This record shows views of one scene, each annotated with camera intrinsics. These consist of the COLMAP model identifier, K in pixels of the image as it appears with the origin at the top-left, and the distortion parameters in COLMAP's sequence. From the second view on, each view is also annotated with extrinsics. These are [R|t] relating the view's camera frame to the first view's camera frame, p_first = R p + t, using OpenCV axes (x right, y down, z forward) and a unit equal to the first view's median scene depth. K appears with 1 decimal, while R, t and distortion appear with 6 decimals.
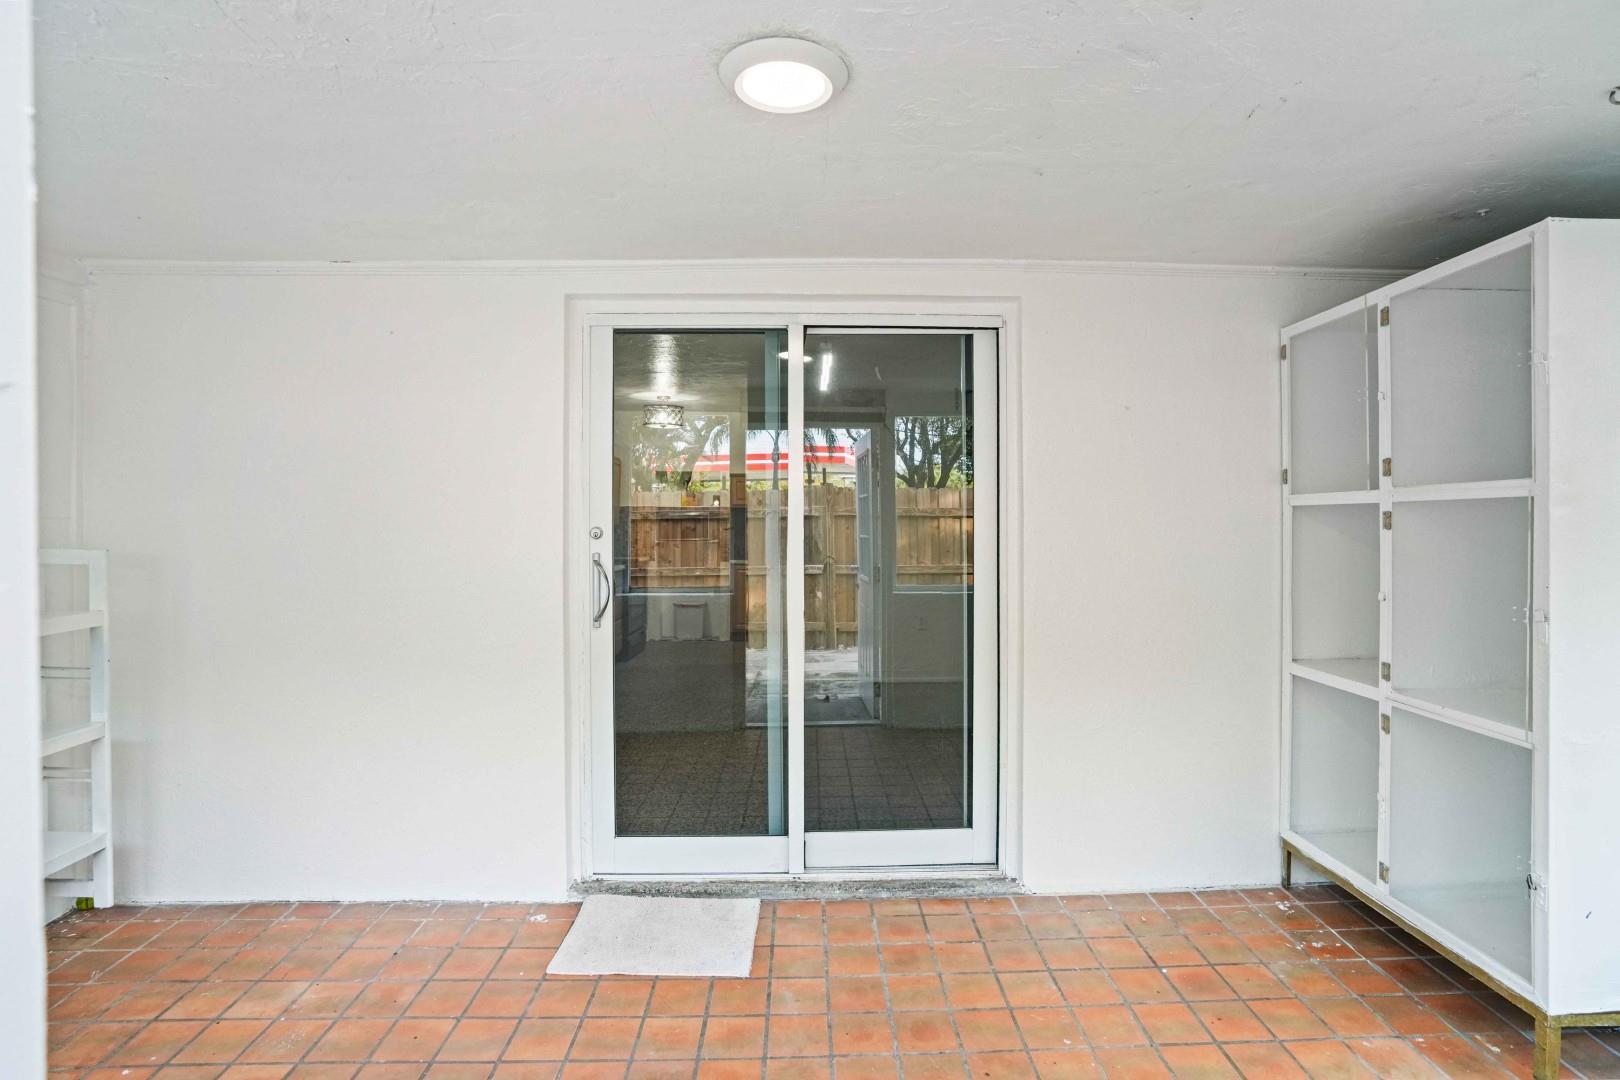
lens RADIAL K [[765.2, 0, 831.1], [0, 765.2, 523.4], [0, 0, 1]] dist [-0.066147, 0.028274]
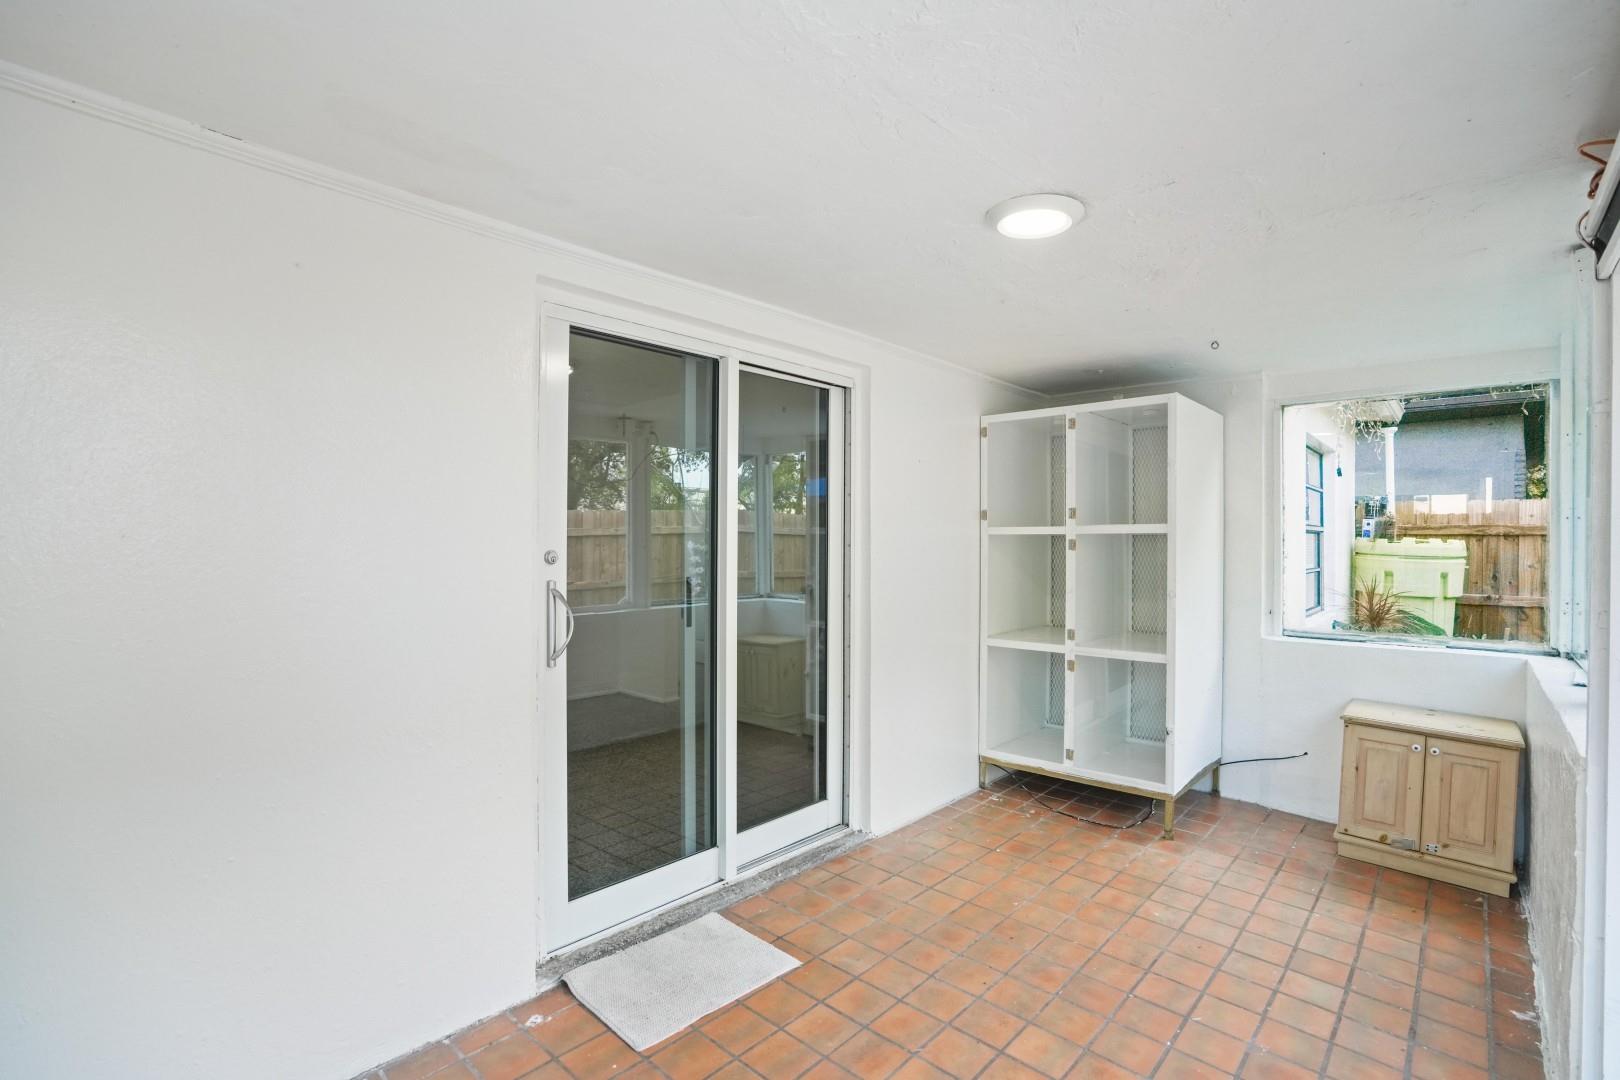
lens RADIAL K [[748.0, 0, 820.6], [0, 748.0, 537.0], [0, 0, 1]] dist [-0.065354, 0.025391]
pose [[0.696300, 0.008820, 0.717697, -0.723771], [-0.005486, 0.999961, -0.006967, -0.005883], [-0.717730, 0.000914, 0.696321, 0.200549]]
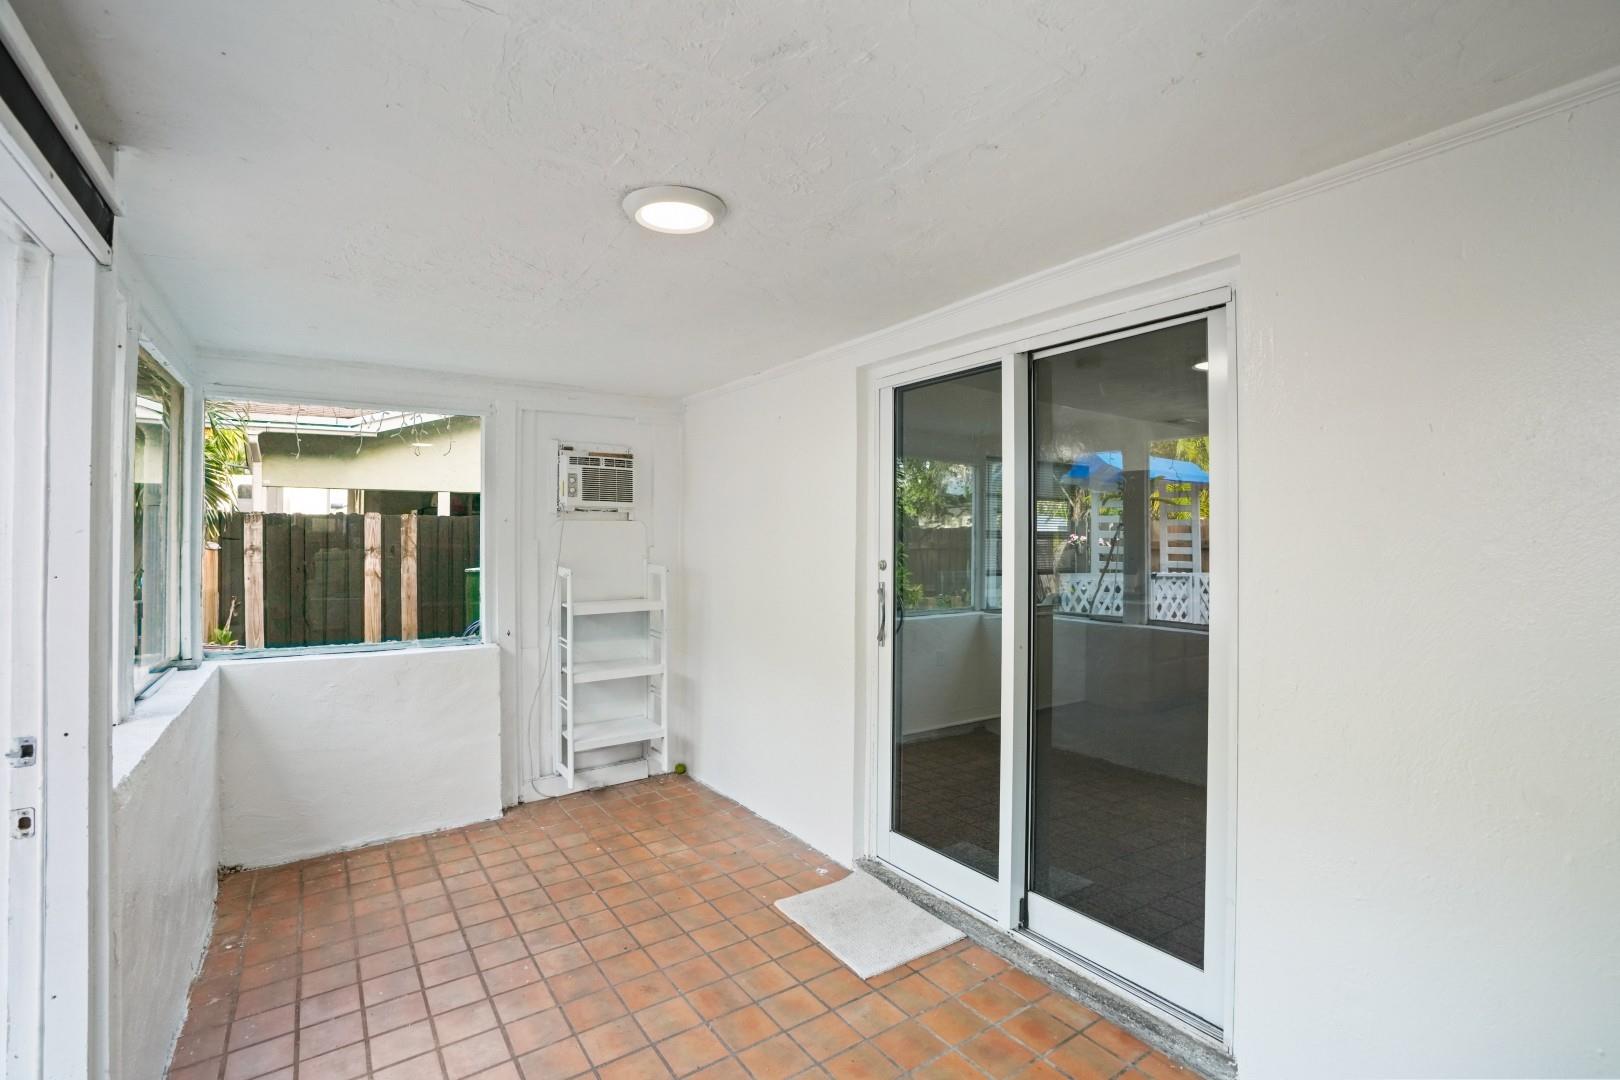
lens RADIAL K [[765.2, 0, 831.1], [0, 765.2, 523.4], [0, 0, 1]] dist [-0.066147, 0.028274]
pose [[0.545161, -0.013701, -0.838219, 0.658824], [-0.004095, 0.999811, -0.019005, -0.029532], [0.838321, 0.013793, 0.545002, 0.301456]]
